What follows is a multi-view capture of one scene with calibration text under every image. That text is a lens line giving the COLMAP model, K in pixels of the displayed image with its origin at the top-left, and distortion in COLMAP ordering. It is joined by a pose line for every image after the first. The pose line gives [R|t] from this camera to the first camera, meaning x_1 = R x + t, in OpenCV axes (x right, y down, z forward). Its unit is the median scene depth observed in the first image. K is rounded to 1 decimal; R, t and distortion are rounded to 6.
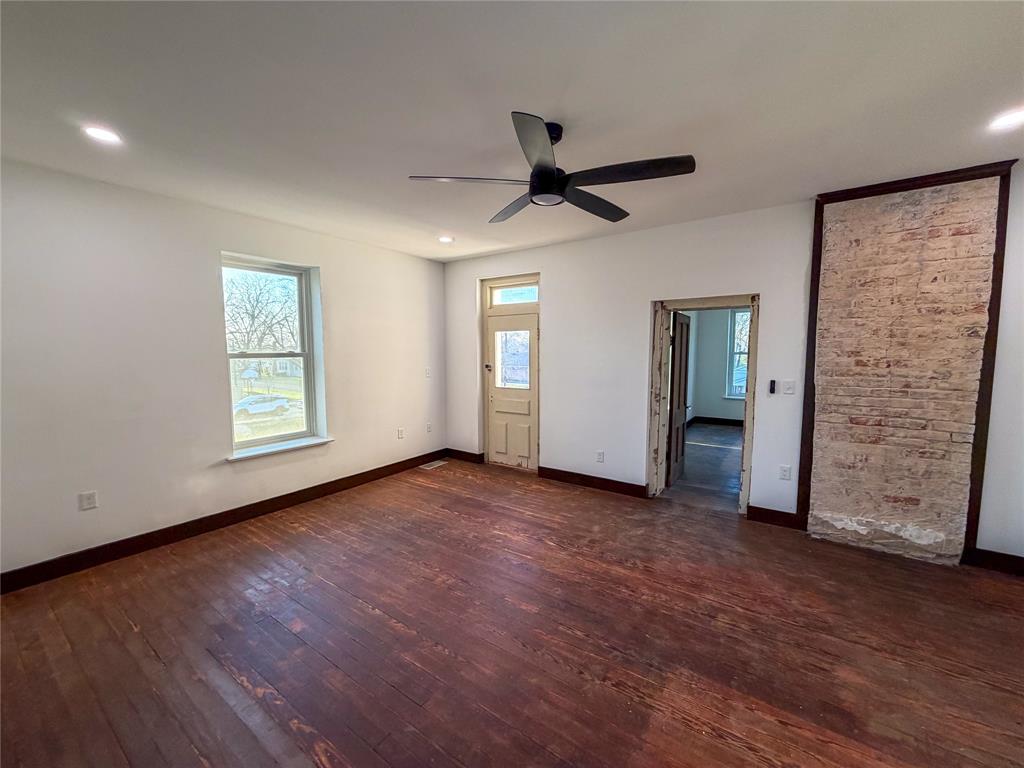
lens RADIAL K [[408.4, 0, 510.1], [0, 408.4, 383.6], [0, 0, 1]] dist [-0.000271, 0.000036]
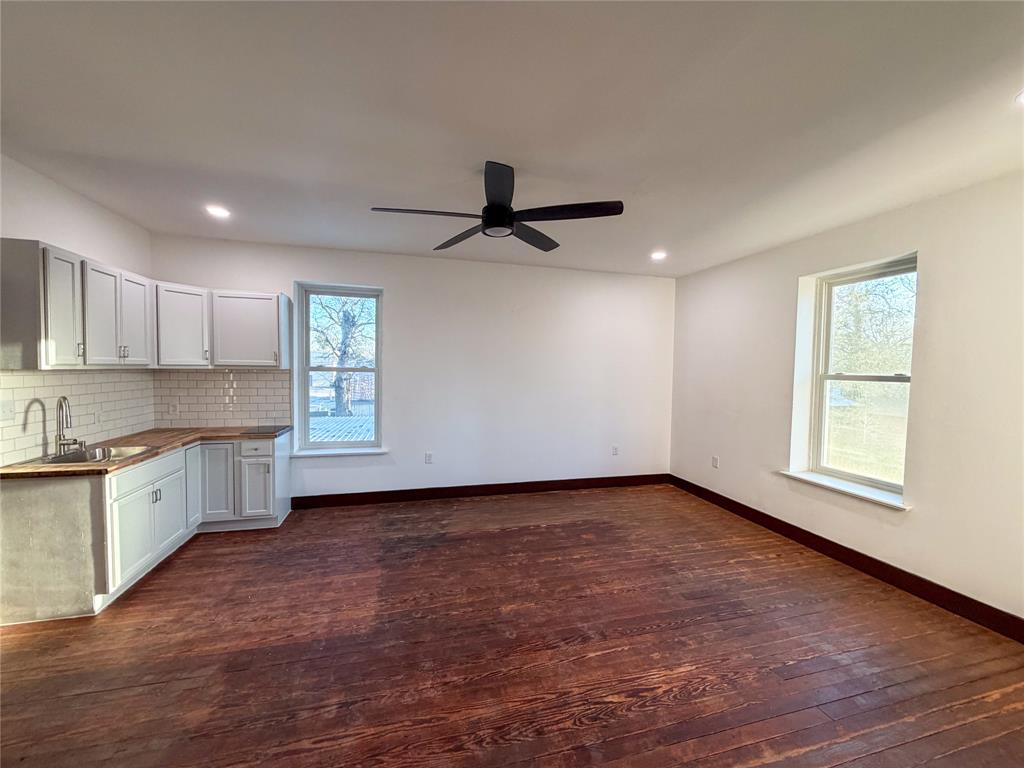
lens RADIAL K [[408.4, 0, 512.1], [0, 408.4, 383.6], [0, 0, 1]] dist [-0.000271, 0.000036]
pose [[-0.639707, 0.023834, -0.768249, 0.672869], [-0.080936, 0.991873, 0.098166, -0.107277], [0.764345, 0.124977, -0.632580, 1.281094]]
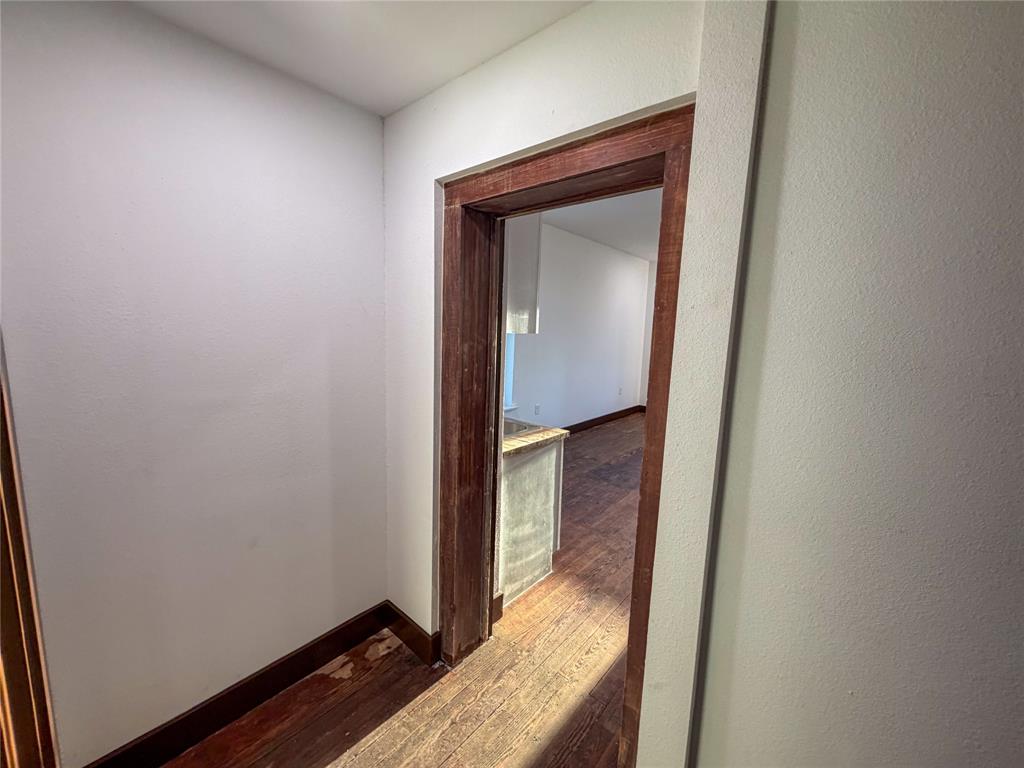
lens RADIAL K [[408.4, 0, 511.6], [0, 408.4, 381.8], [0, 0, 1]] dist [-0.000271, 0.000036]
pose [[-0.098952, 0.132244, -0.986266, 1.360708], [-0.109568, 0.983656, 0.142887, -0.003486], [0.989042, 0.122202, -0.082845, 0.158384]]
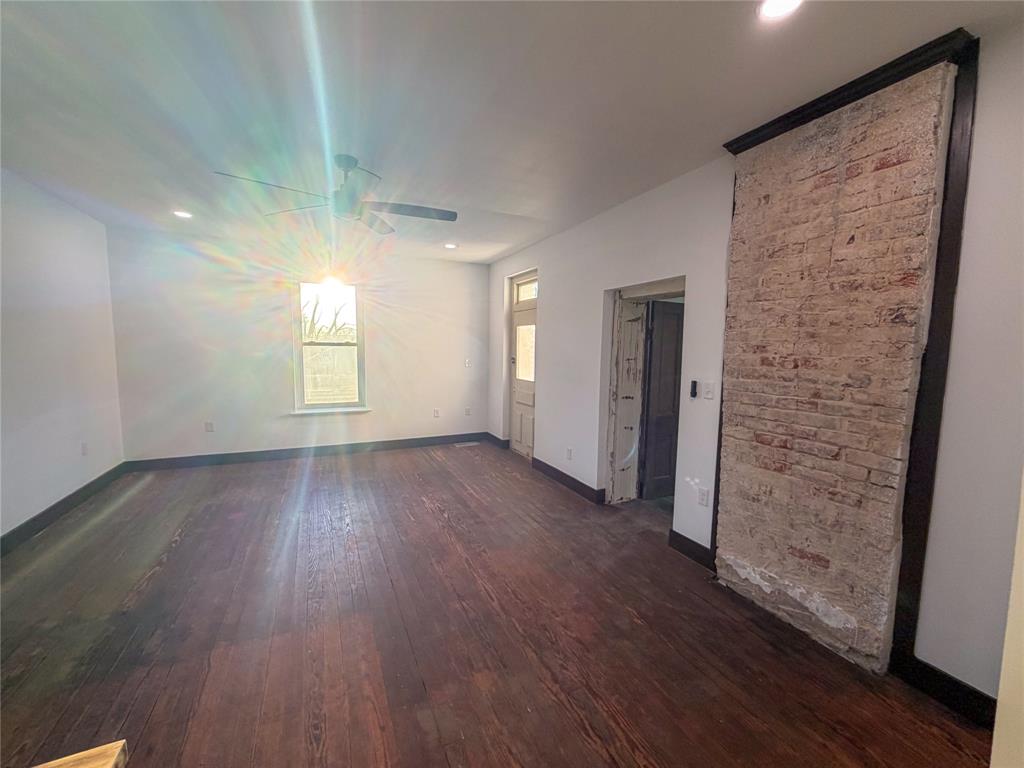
lens RADIAL K [[408.4, 0, 510.9], [0, 408.4, 383.7], [0, 0, 1]] dist [-0.000271, 0.000036]
pose [[0.868068, 0.060042, -0.492801, 0.830364], [-0.057721, 0.998134, 0.019935, 0.002416], [0.493078, 0.011140, 0.869914, 0.125688]]
